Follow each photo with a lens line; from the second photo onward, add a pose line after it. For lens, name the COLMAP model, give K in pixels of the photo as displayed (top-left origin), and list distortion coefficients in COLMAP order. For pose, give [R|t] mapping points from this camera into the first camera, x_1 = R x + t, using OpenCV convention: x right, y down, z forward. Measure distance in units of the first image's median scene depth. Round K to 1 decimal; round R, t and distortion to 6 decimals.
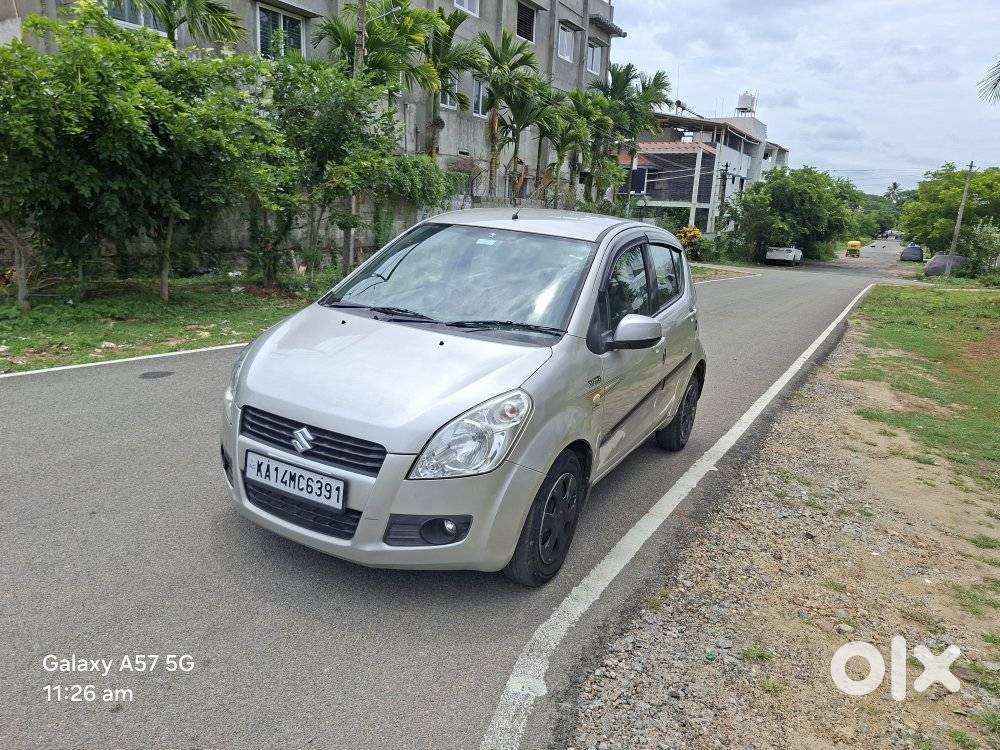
lens RADIAL K [[703.4, 0, 493.4], [0, 703.4, 361.0], [0, 0, 1]] dist [0.087107, -0.108098]
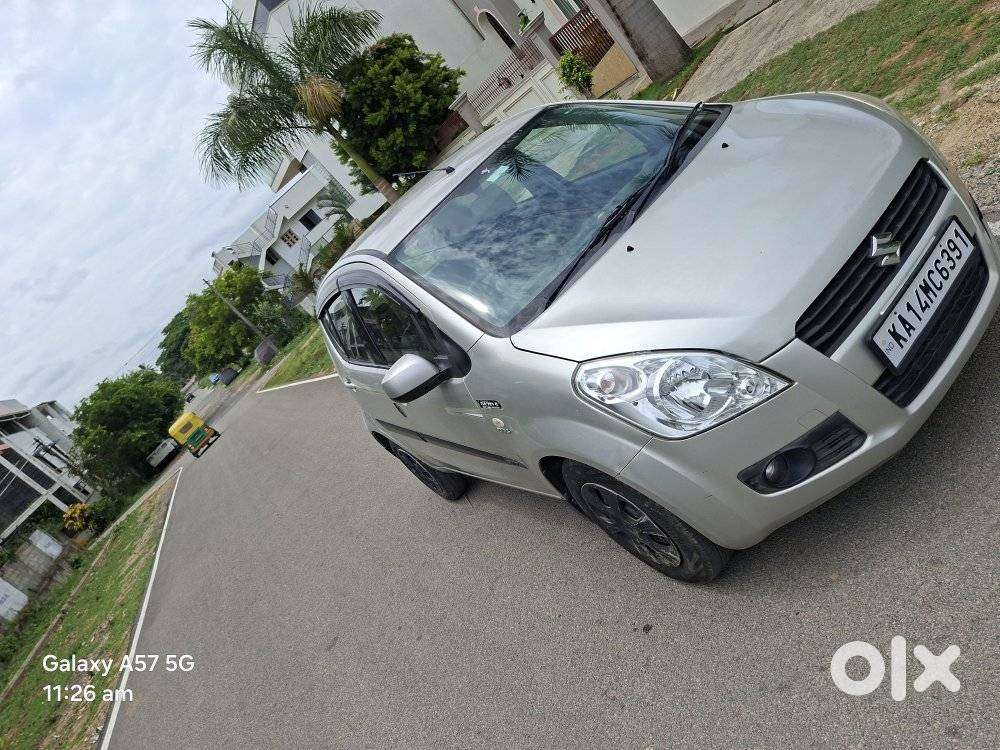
lens RADIAL K [[697.1, 0, 501.0], [0, 697.1, 366.3], [0, 0, 1]] dist [0.057392, -0.061286]
pose [[0.299885, -0.649356, 0.698861, -0.257761], [0.807063, 0.563290, 0.177074, -0.068547], [-0.508645, 0.510923, 0.692993, 0.212098]]
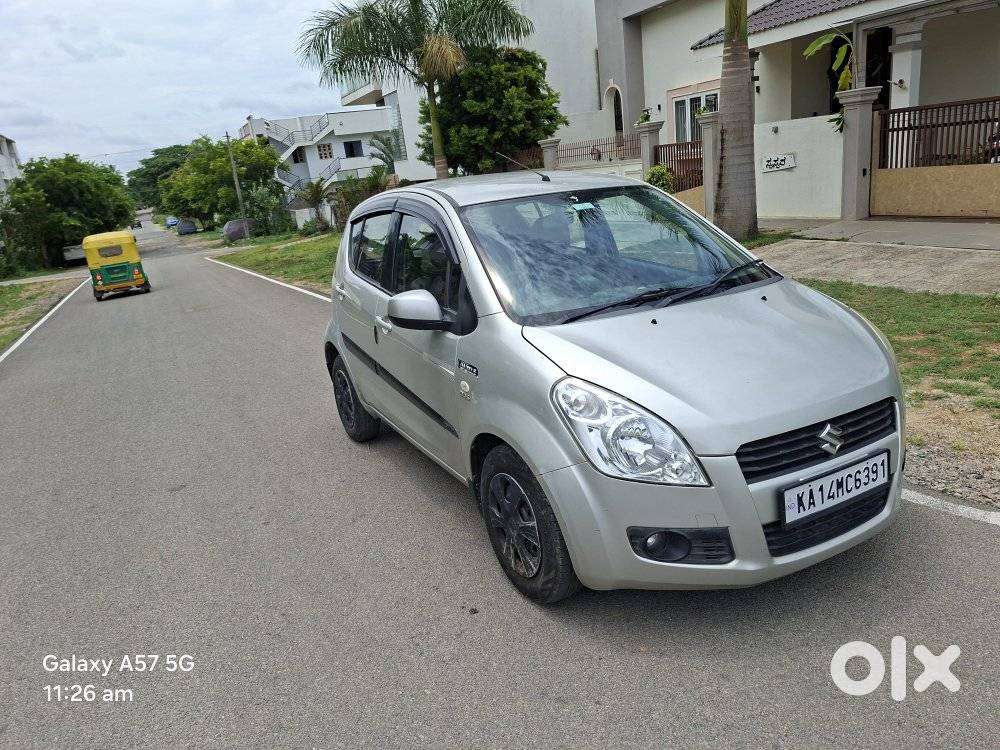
lens RADIAL K [[694.9, 0, 500.9], [0, 694.9, 380.0], [0, 0, 1]] dist [0.083731, -0.109068]
pose [[0.537315, -0.360549, 0.762429, -0.298224], [0.322080, 0.923218, 0.209602, -0.069061], [-0.779460, 0.132940, 0.612184, 0.216067]]
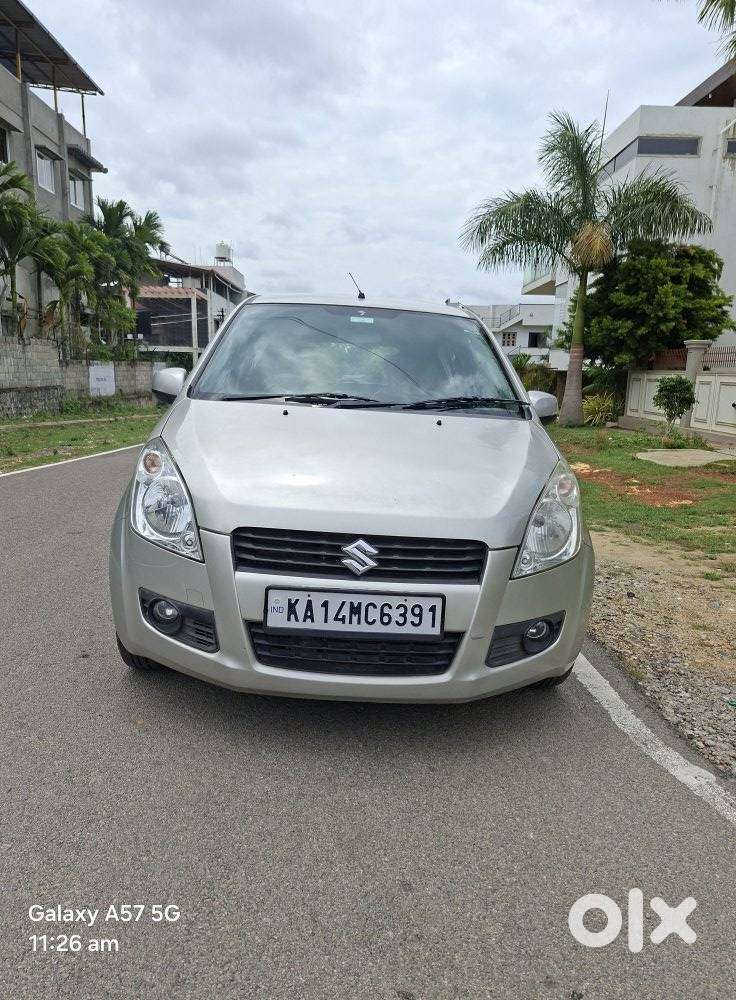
lens RADIAL K [[700.4, 0, 359.0], [0, 700.4, 506.1], [0, 0, 1]] dist [0.090251, -0.128089]
pose [[0.863802, -0.124374, 0.488239, -0.169879], [0.126911, 0.991518, 0.028045, 0.010760], [-0.487586, 0.037737, 0.872259, 0.100405]]
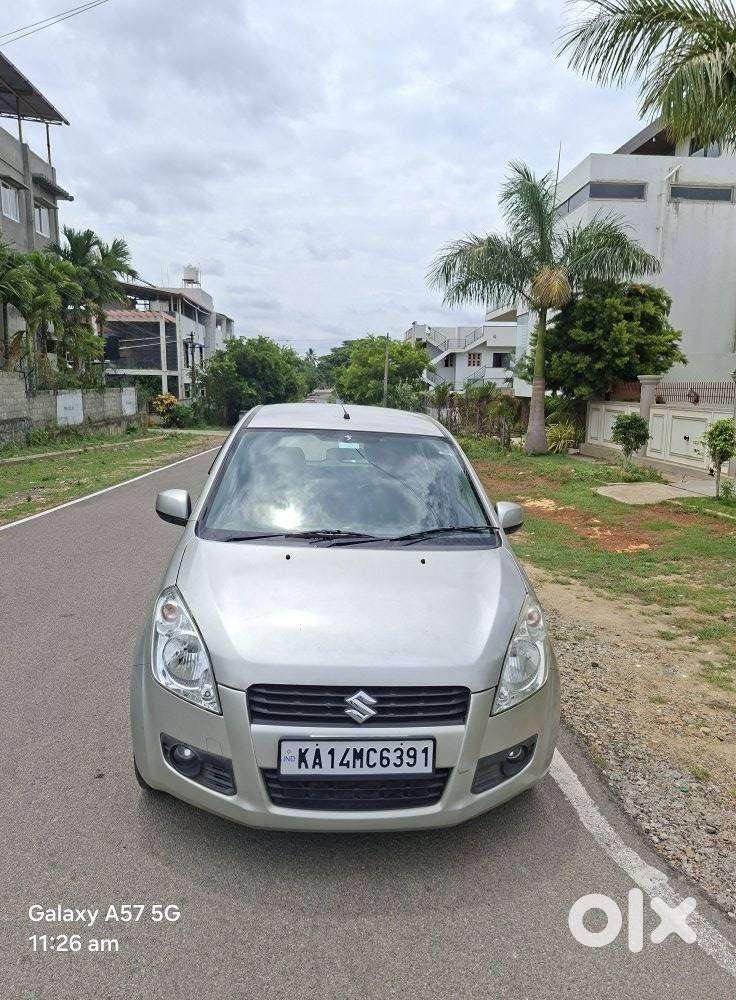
lens RADIAL K [[697.6, 0, 380.2], [0, 697.6, 493.2], [0, 0, 1]] dist [0.094813, -0.132627]
pose [[0.824560, -0.124147, 0.551986, -0.186907], [0.147668, 0.989035, 0.001856, -0.037712], [-0.546164, 0.079980, 0.833852, 0.074453]]
